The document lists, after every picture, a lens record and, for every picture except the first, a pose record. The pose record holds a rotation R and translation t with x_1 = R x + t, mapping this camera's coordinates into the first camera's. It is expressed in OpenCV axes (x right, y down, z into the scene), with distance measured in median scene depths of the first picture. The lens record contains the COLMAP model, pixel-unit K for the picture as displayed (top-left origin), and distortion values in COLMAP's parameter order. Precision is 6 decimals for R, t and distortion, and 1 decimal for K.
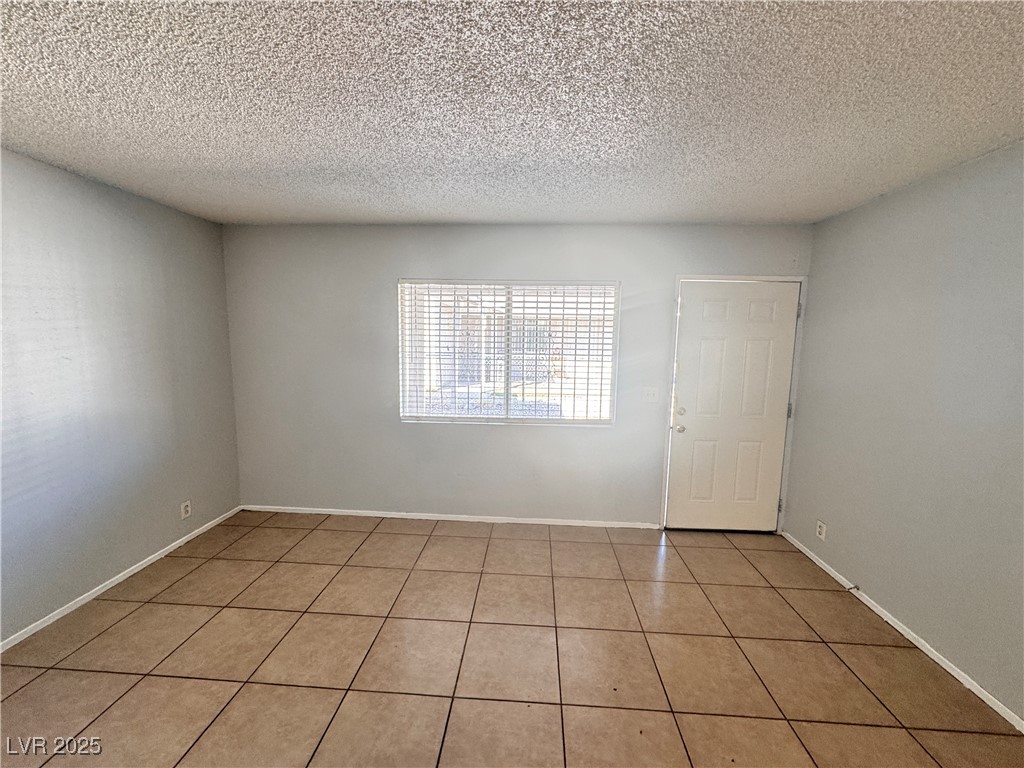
lens RADIAL K [[409.7, 0, 512.9], [0, 409.7, 384.8], [0, 0, 1]] dist [-0.000671, 0.000520]
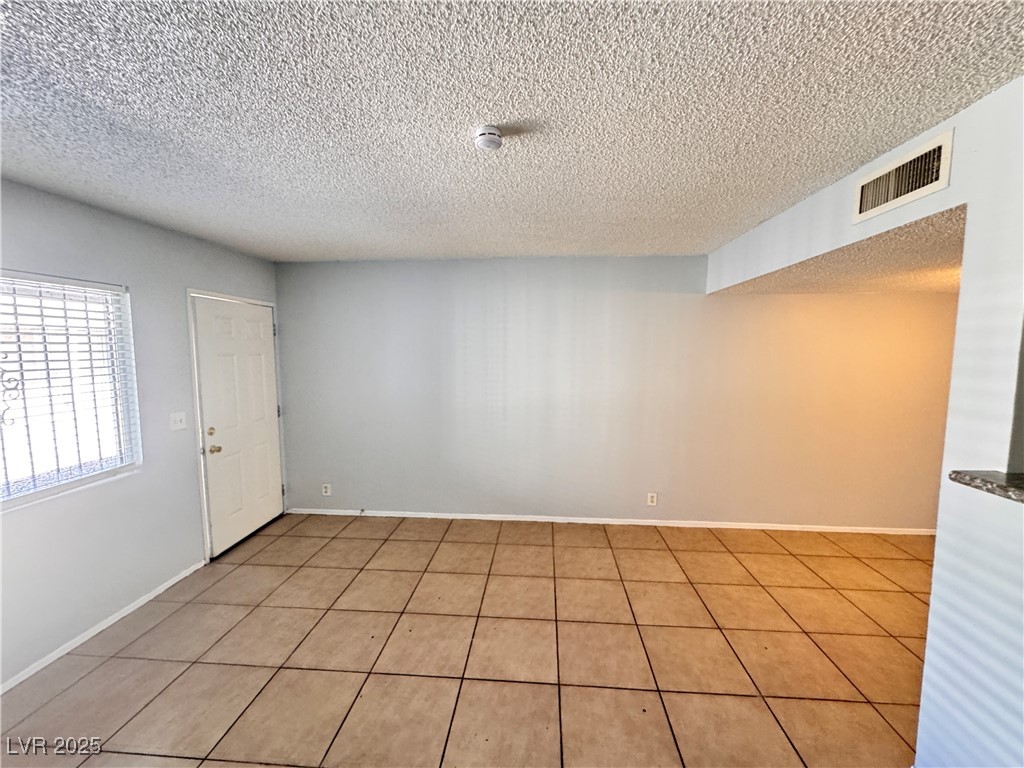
lens RADIAL K [[409.7, 0, 515.2], [0, 409.7, 385.5], [0, 0, 1]] dist [-0.000671, 0.000520]
pose [[0.018580, -0.108050, 0.993972, -0.574034], [0.127726, 0.986255, 0.104824, -0.056187], [-0.991635, 0.125008, 0.032126, 0.276720]]
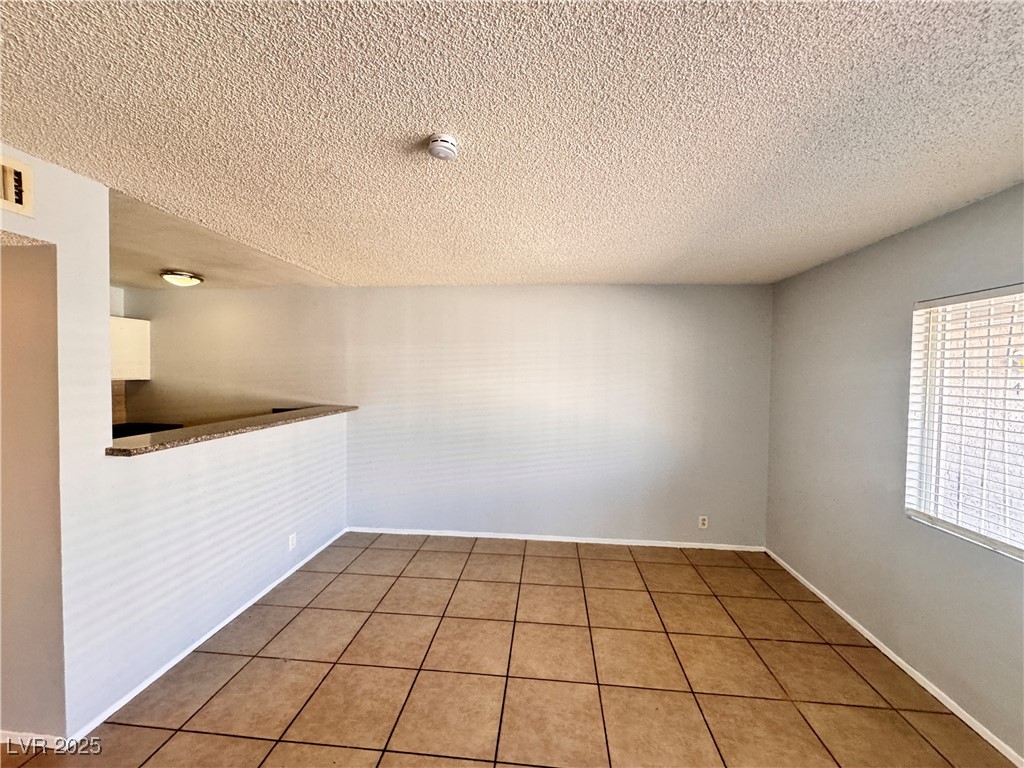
lens RADIAL K [[409.7, 0, 512.5], [0, 409.7, 383.1], [0, 0, 1]] dist [-0.000671, 0.000520]
pose [[-0.036126, 0.007572, -0.999319, 0.474644], [-0.138261, 0.990317, 0.012502, -0.048666], [0.989737, 0.138619, -0.034729, 0.430166]]
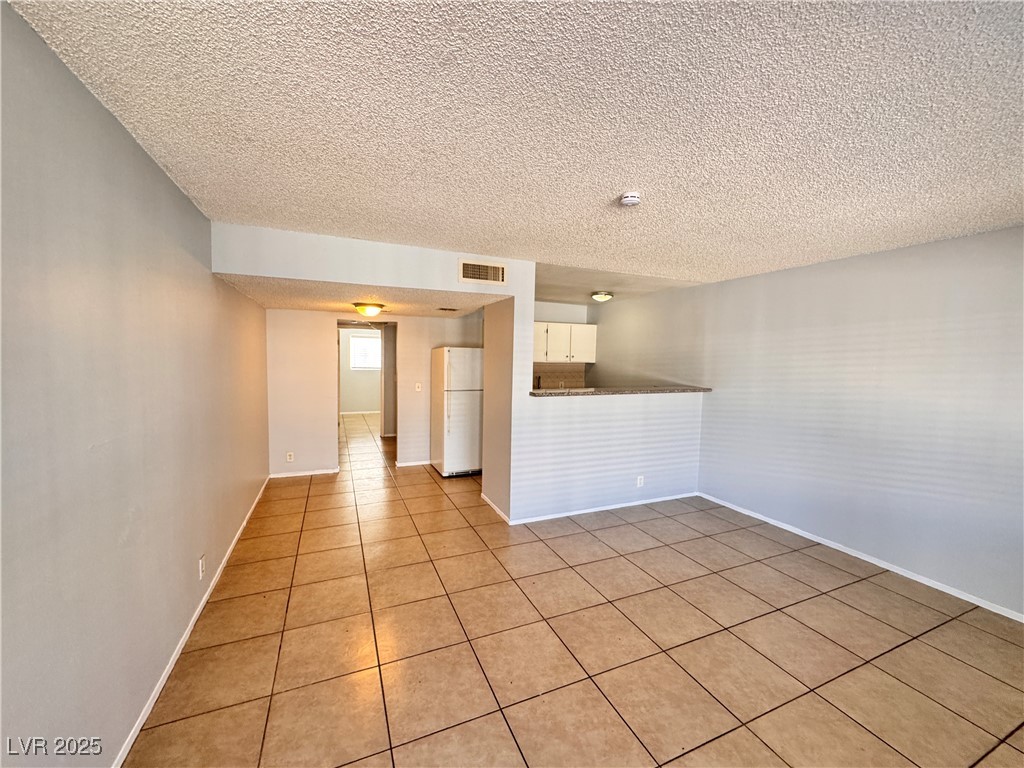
lens RADIAL K [[409.7, 0, 514.4], [0, 409.7, 387.3], [0, 0, 1]] dist [-0.000671, 0.000520]
pose [[-0.890844, -0.003142, -0.454298, 0.494237], [-0.095342, 0.979001, 0.180187, -0.096462], [0.444192, 0.203832, -0.872437, 0.897988]]
